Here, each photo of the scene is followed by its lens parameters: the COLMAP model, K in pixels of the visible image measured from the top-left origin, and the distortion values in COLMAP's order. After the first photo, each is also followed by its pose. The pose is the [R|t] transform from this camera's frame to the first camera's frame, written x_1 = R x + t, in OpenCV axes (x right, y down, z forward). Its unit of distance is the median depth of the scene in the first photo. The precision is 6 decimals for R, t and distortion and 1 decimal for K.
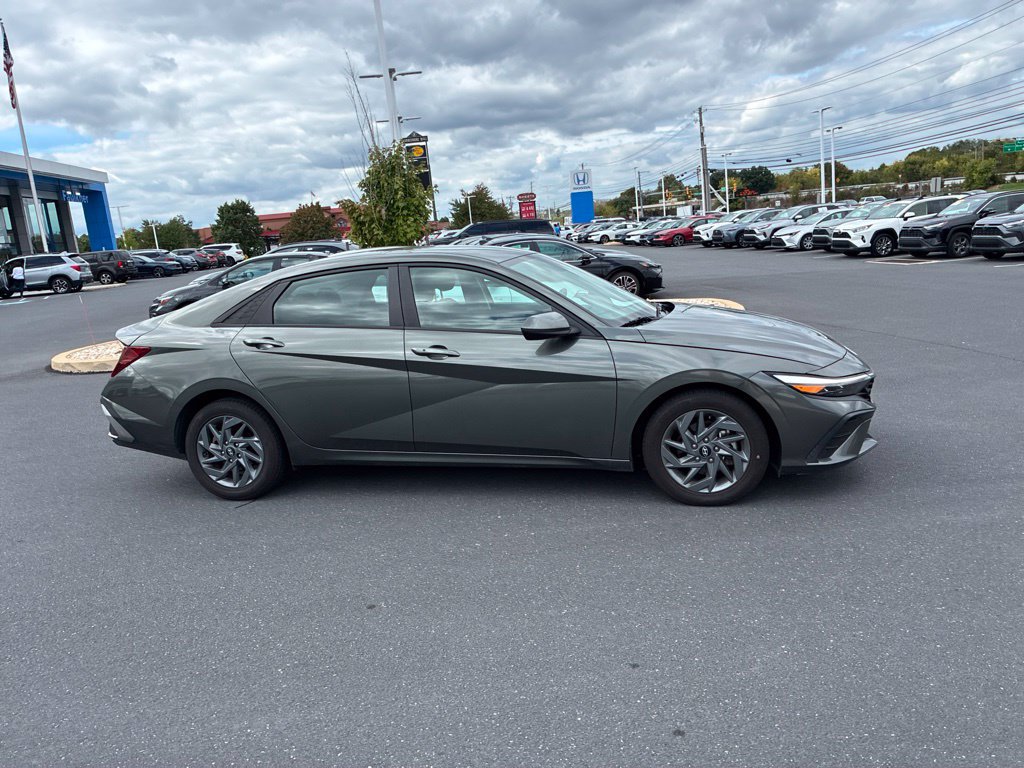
lens RADIAL K [[771.7, 0, 519.1], [0, 771.7, 383.4], [0, 0, 1]] dist [0.038410, -0.047651]
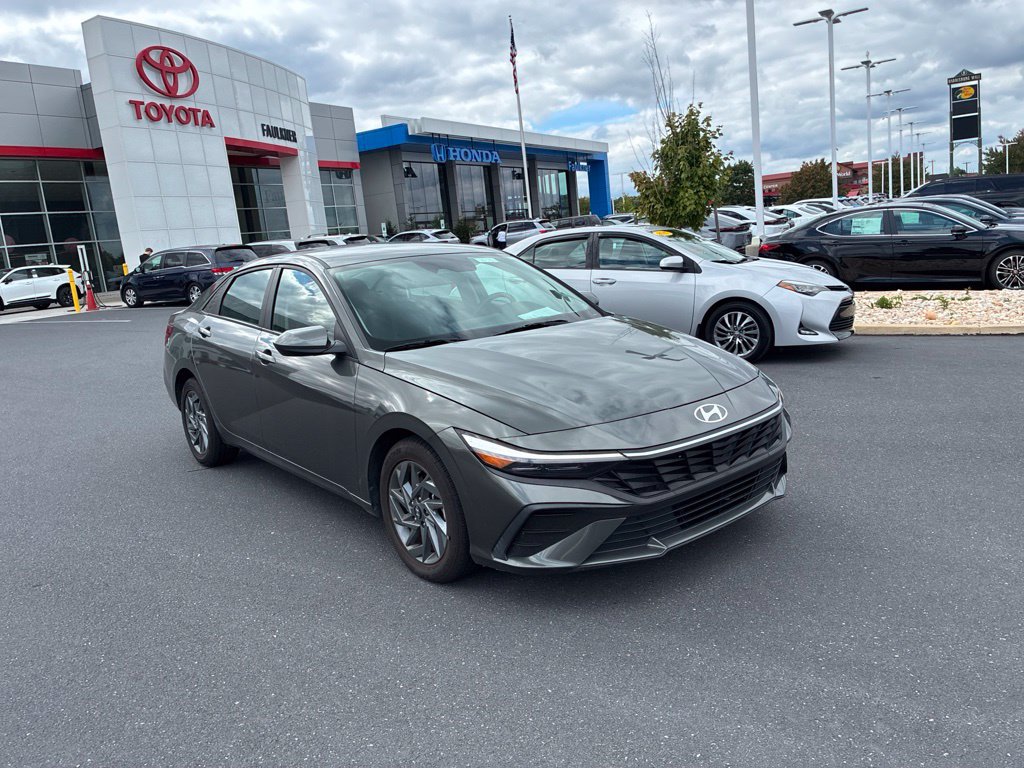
lens RADIAL K [[772.4, 0, 516.8], [0, 772.4, 378.9], [0, 0, 1]] dist [0.042193, -0.057253]
pose [[0.804969, 0.118992, -0.581262, 0.091833], [-0.092930, 0.992877, 0.074561, -0.014455], [0.585994, -0.006003, 0.810293, 0.046539]]
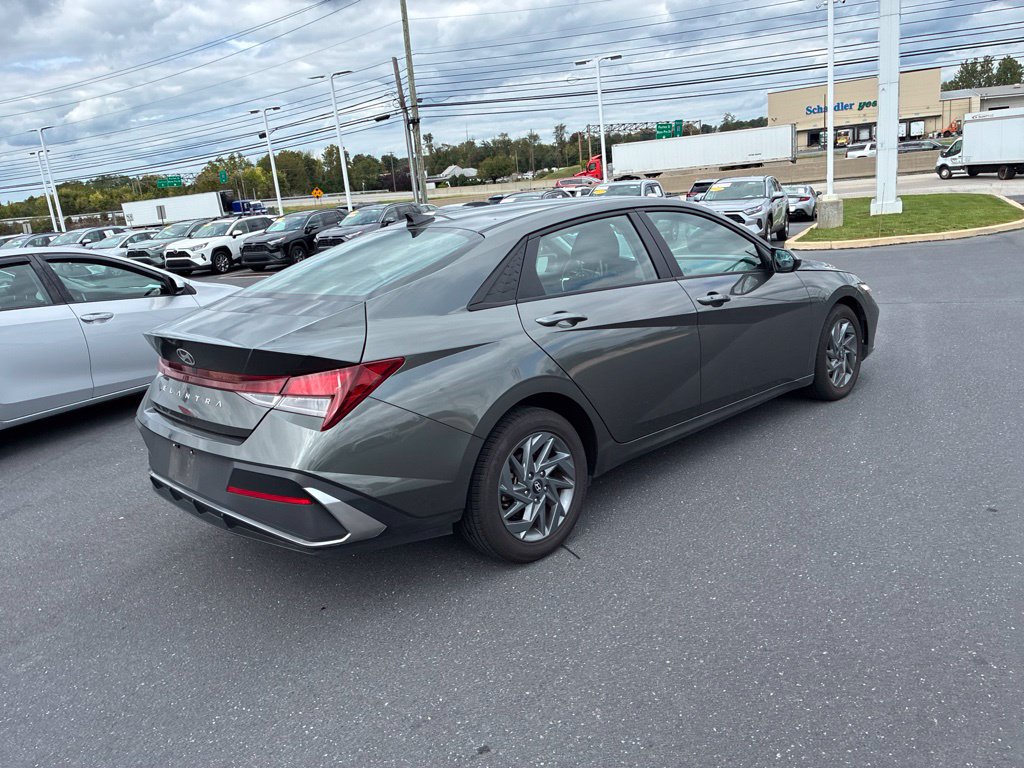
lens RADIAL K [[772.4, 0, 516.8], [0, 772.4, 378.9], [0, 0, 1]] dist [0.042193, -0.057253]
pose [[0.556085, -0.169799, 0.813596, -0.124435], [0.208262, 0.976145, 0.061378, -0.006652], [-0.804609, 0.135310, 0.578182, 0.082546]]
